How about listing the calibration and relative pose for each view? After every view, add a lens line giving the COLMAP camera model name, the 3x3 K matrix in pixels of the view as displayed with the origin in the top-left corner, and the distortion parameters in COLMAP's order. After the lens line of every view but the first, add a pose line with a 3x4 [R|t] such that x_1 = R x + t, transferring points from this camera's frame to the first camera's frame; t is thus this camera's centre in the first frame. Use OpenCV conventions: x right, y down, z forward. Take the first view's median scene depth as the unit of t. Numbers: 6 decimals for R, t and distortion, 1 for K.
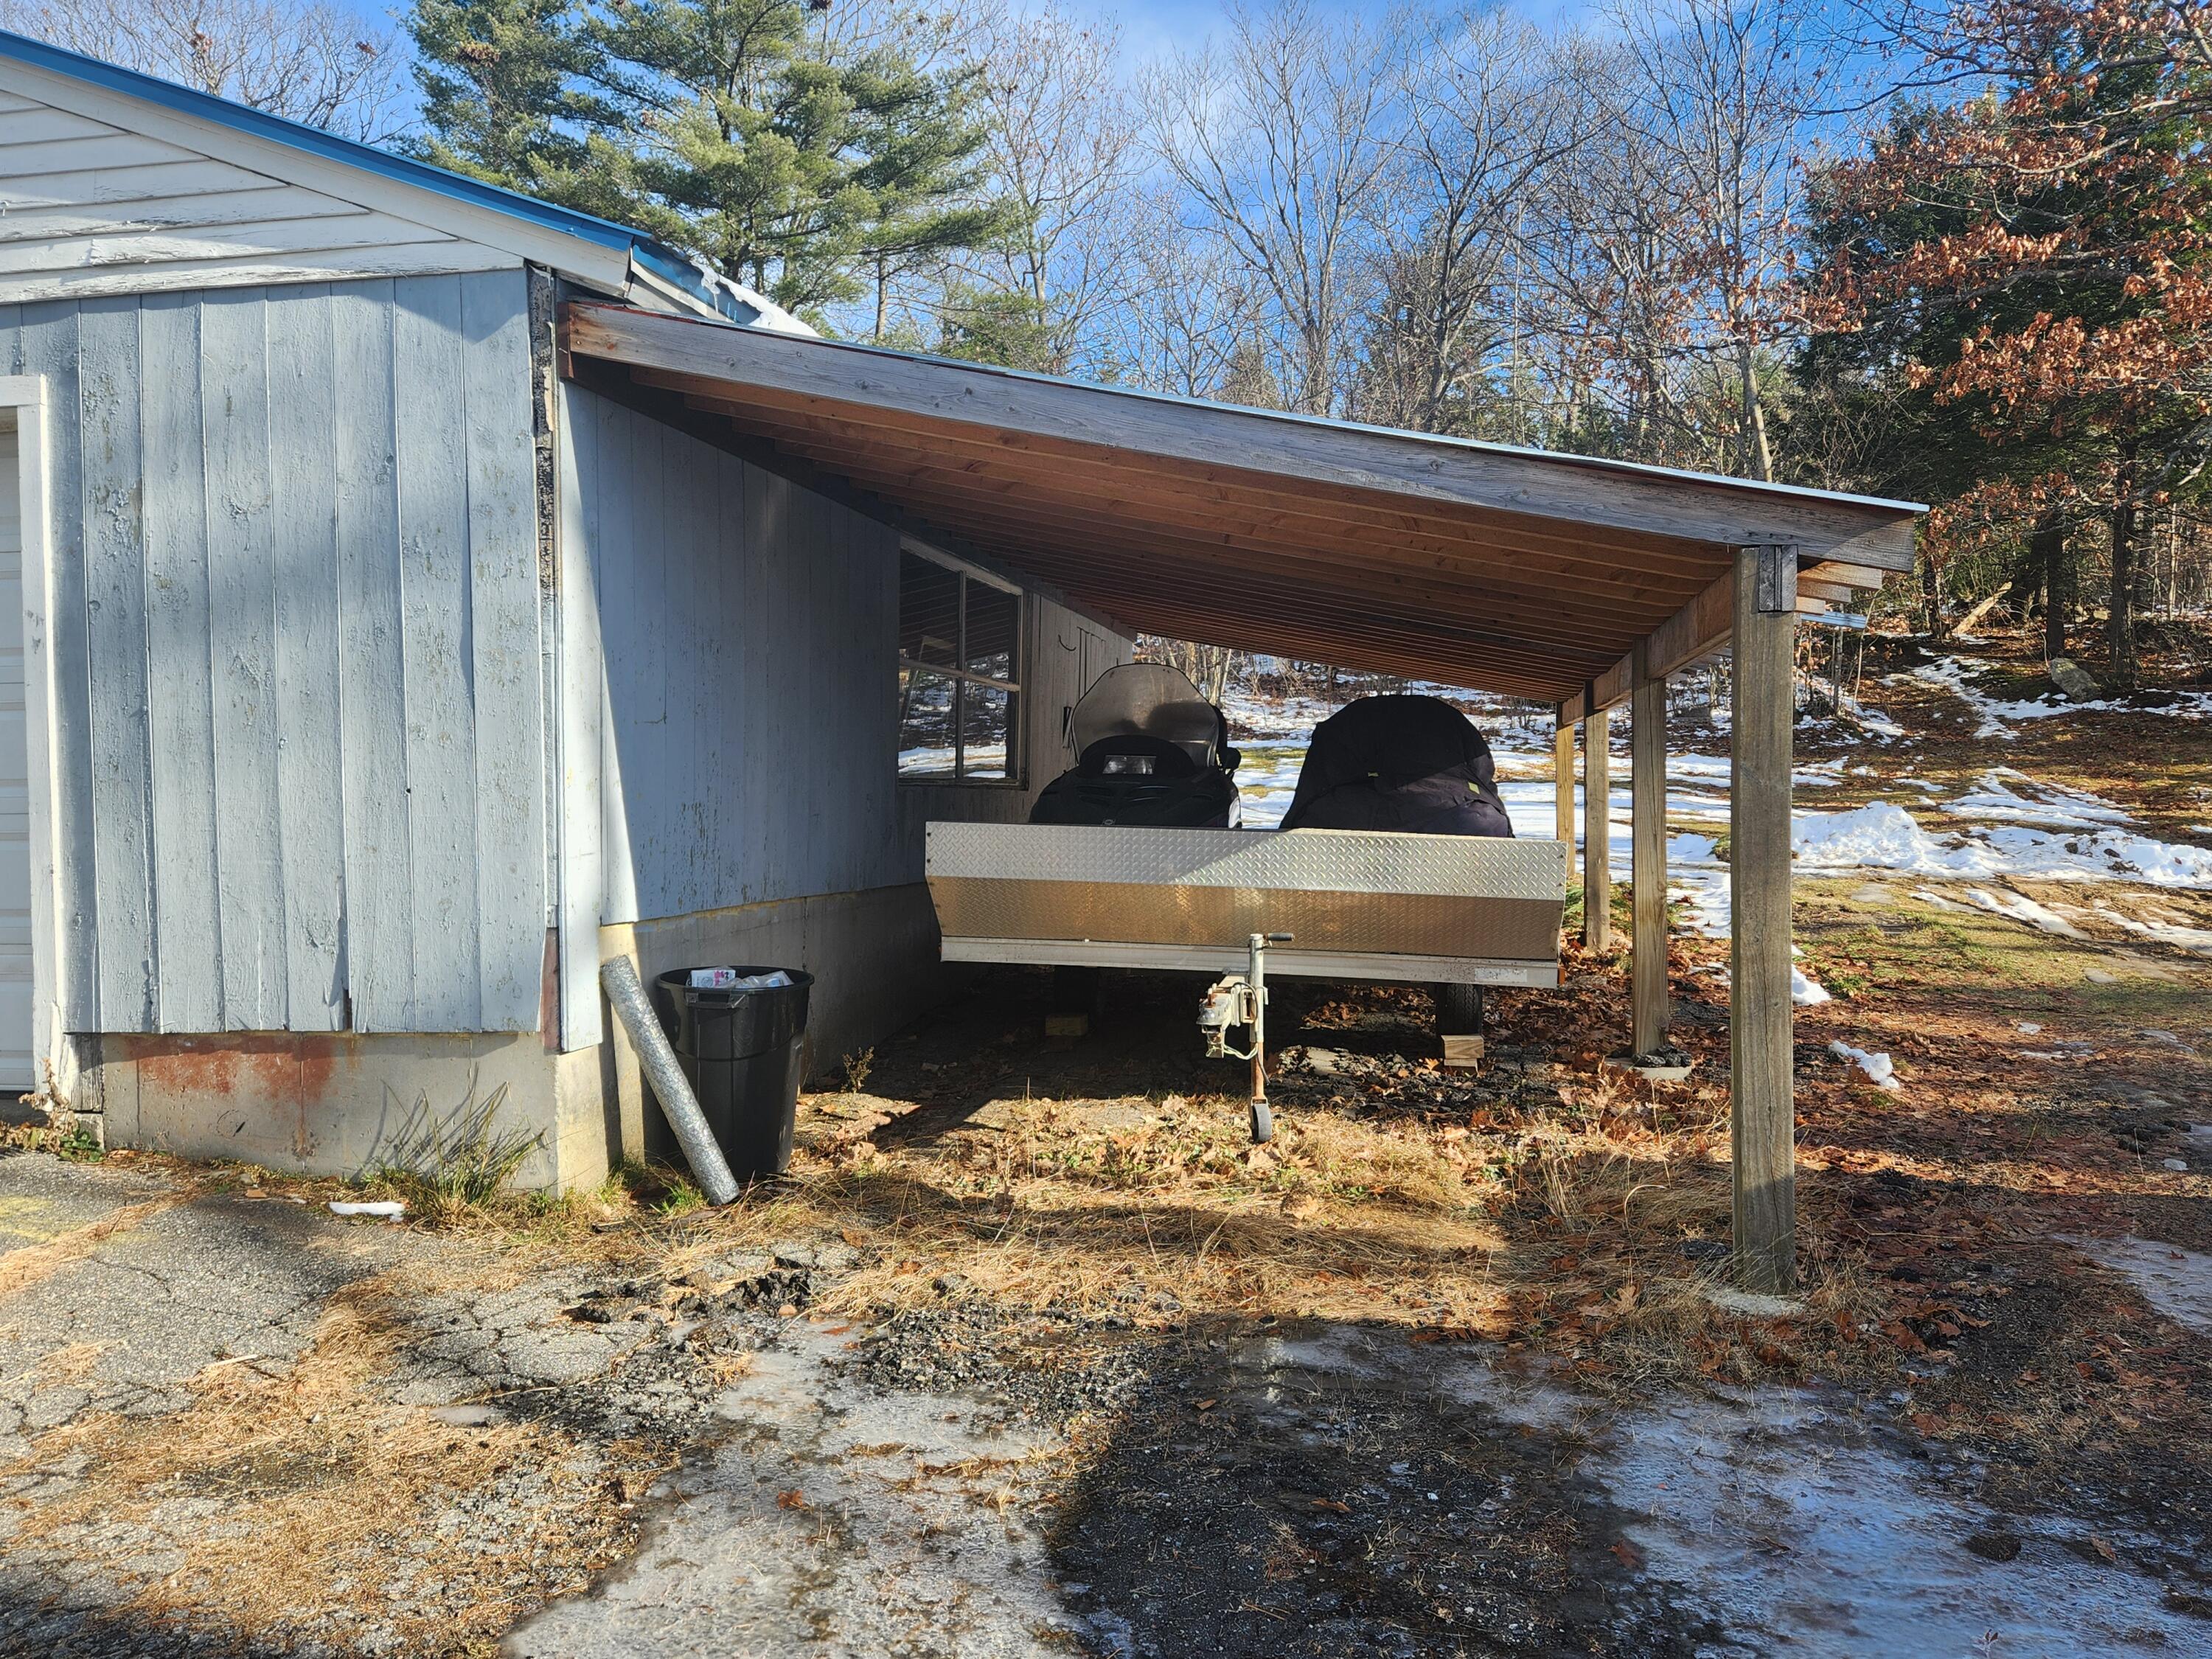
lens RADIAL K [[1659.8, 0, 1108.6], [0, 1659.8, 830.6], [0, 0, 1]] dist [0.082363, -0.069715]
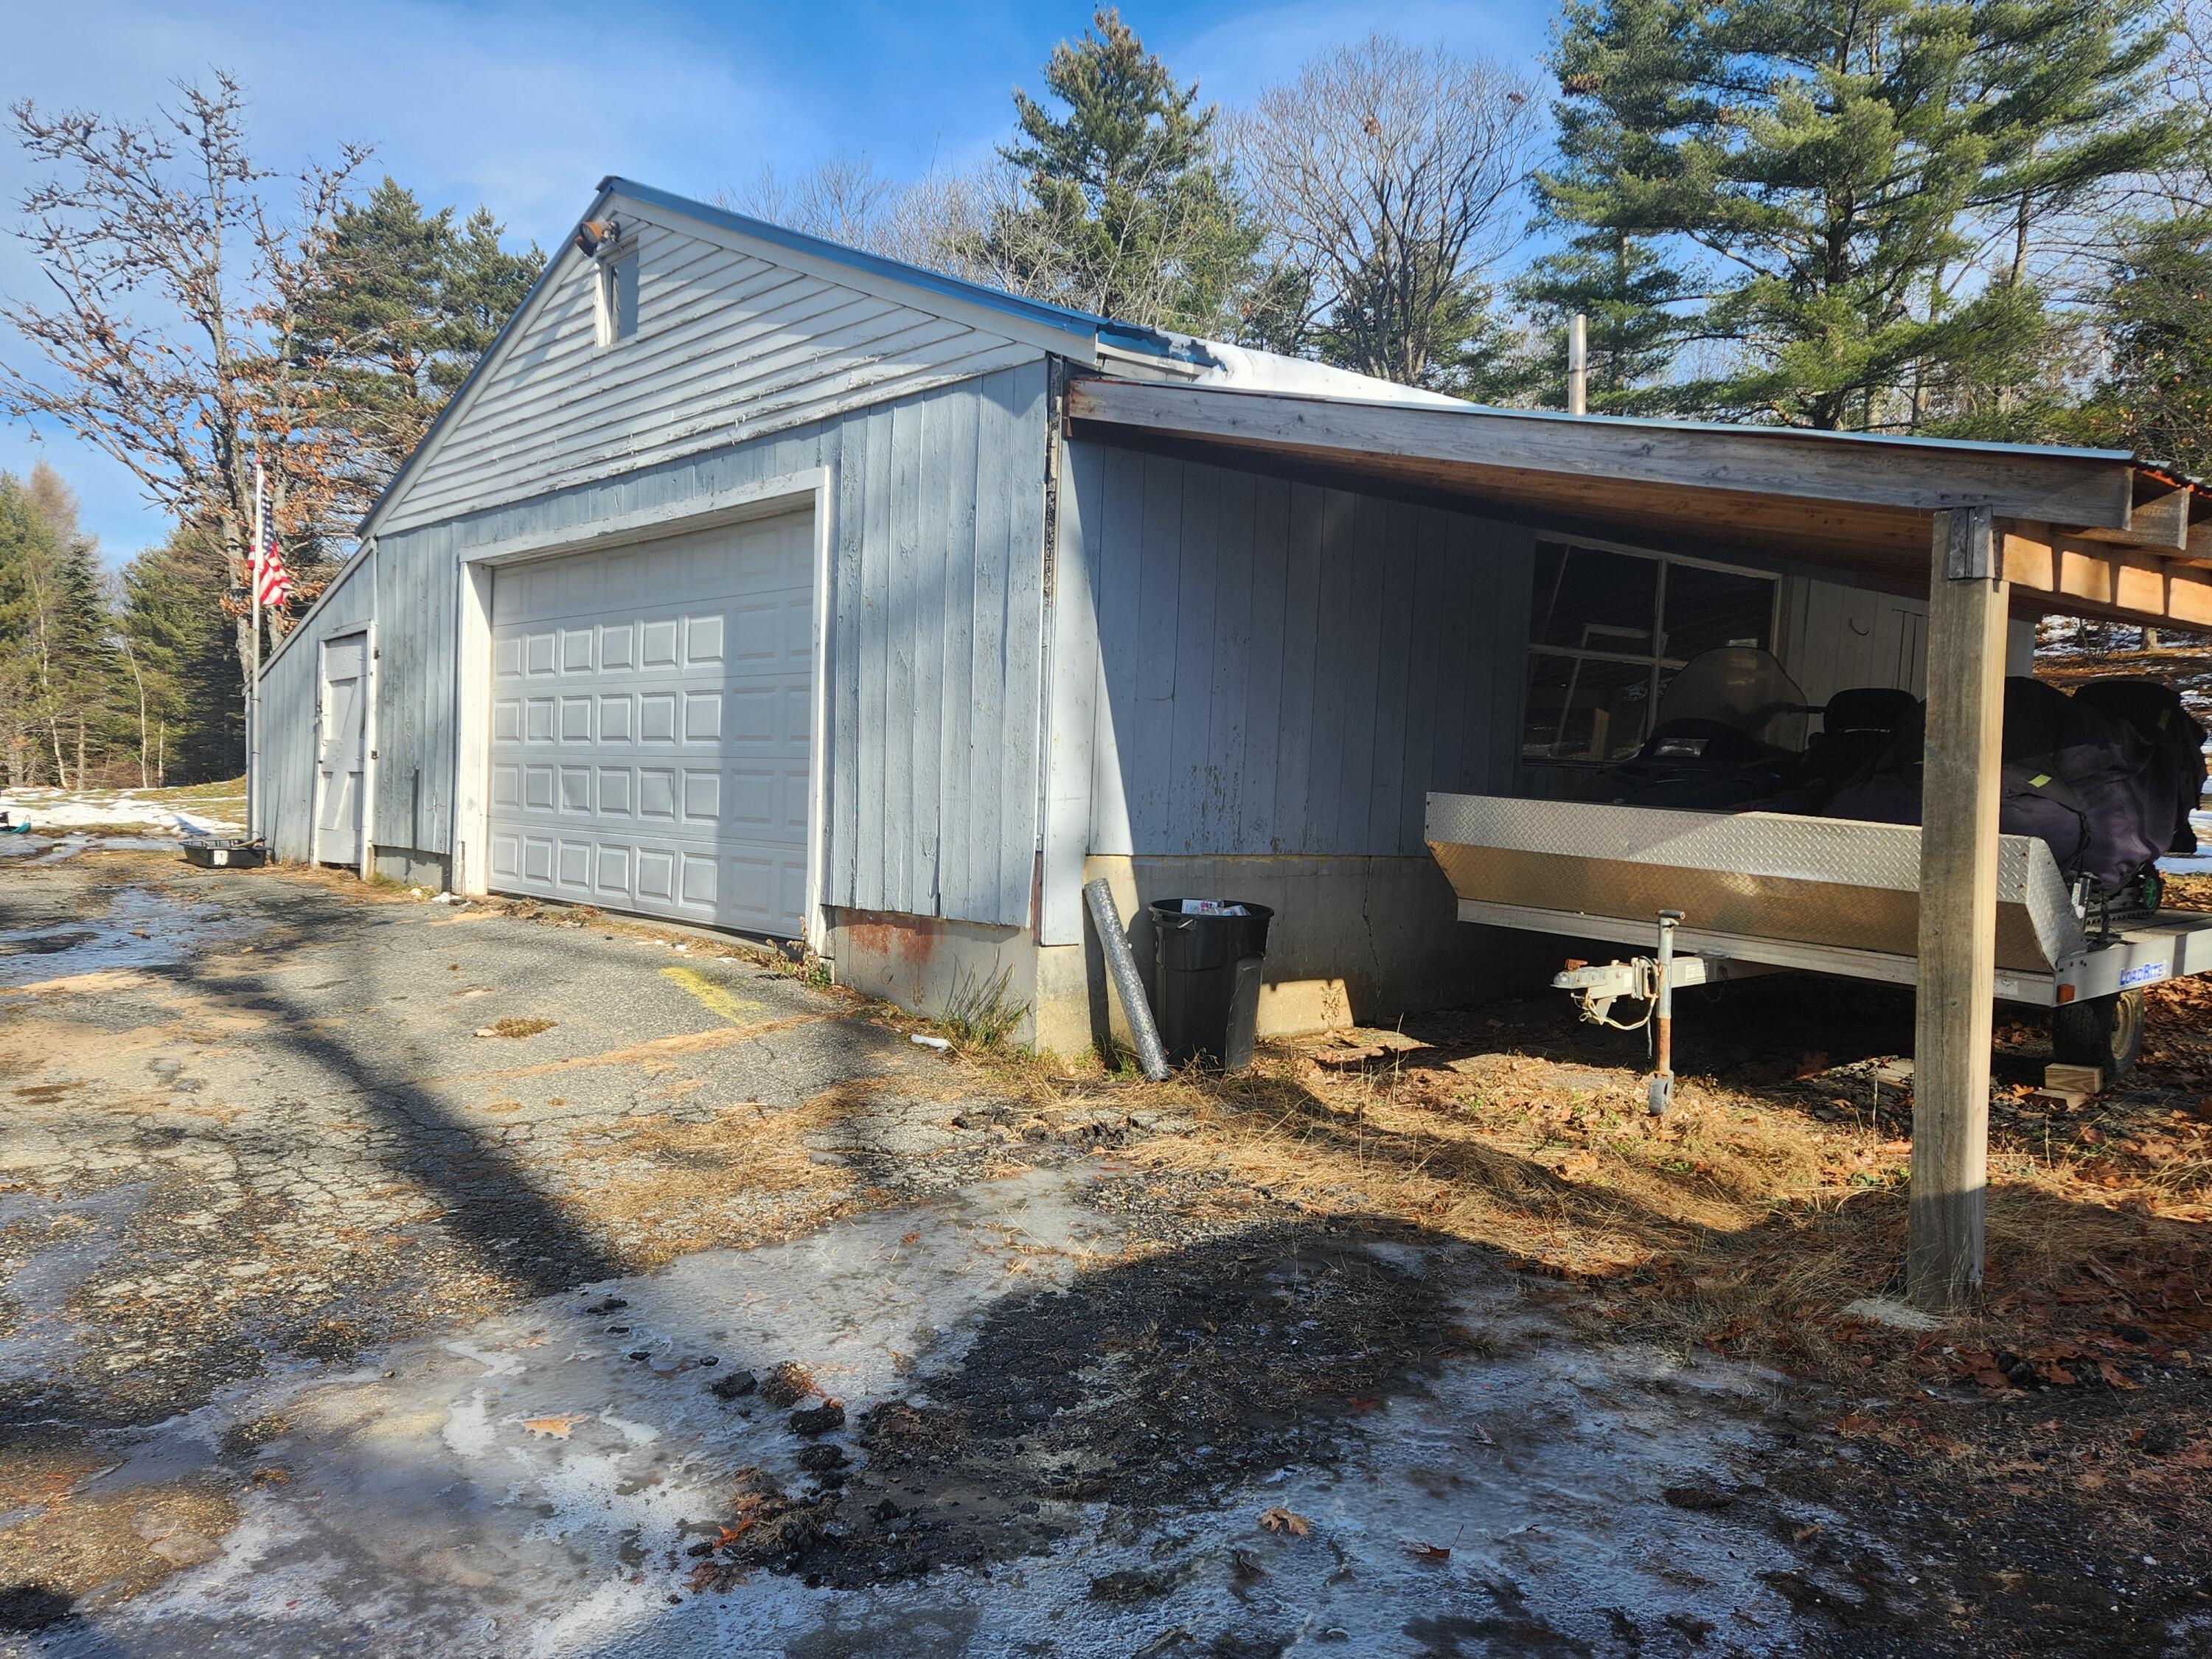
lens RADIAL K [[1659.8, 0, 1150.9], [0, 1659.8, 833.8], [0, 0, 1]] dist [0.082363, -0.069715]
pose [[0.799224, 0.053598, -0.598638, 0.512228], [-0.051718, 0.998454, 0.020347, 0.012011], [0.598804, 0.014698, 0.800761, -0.007885]]
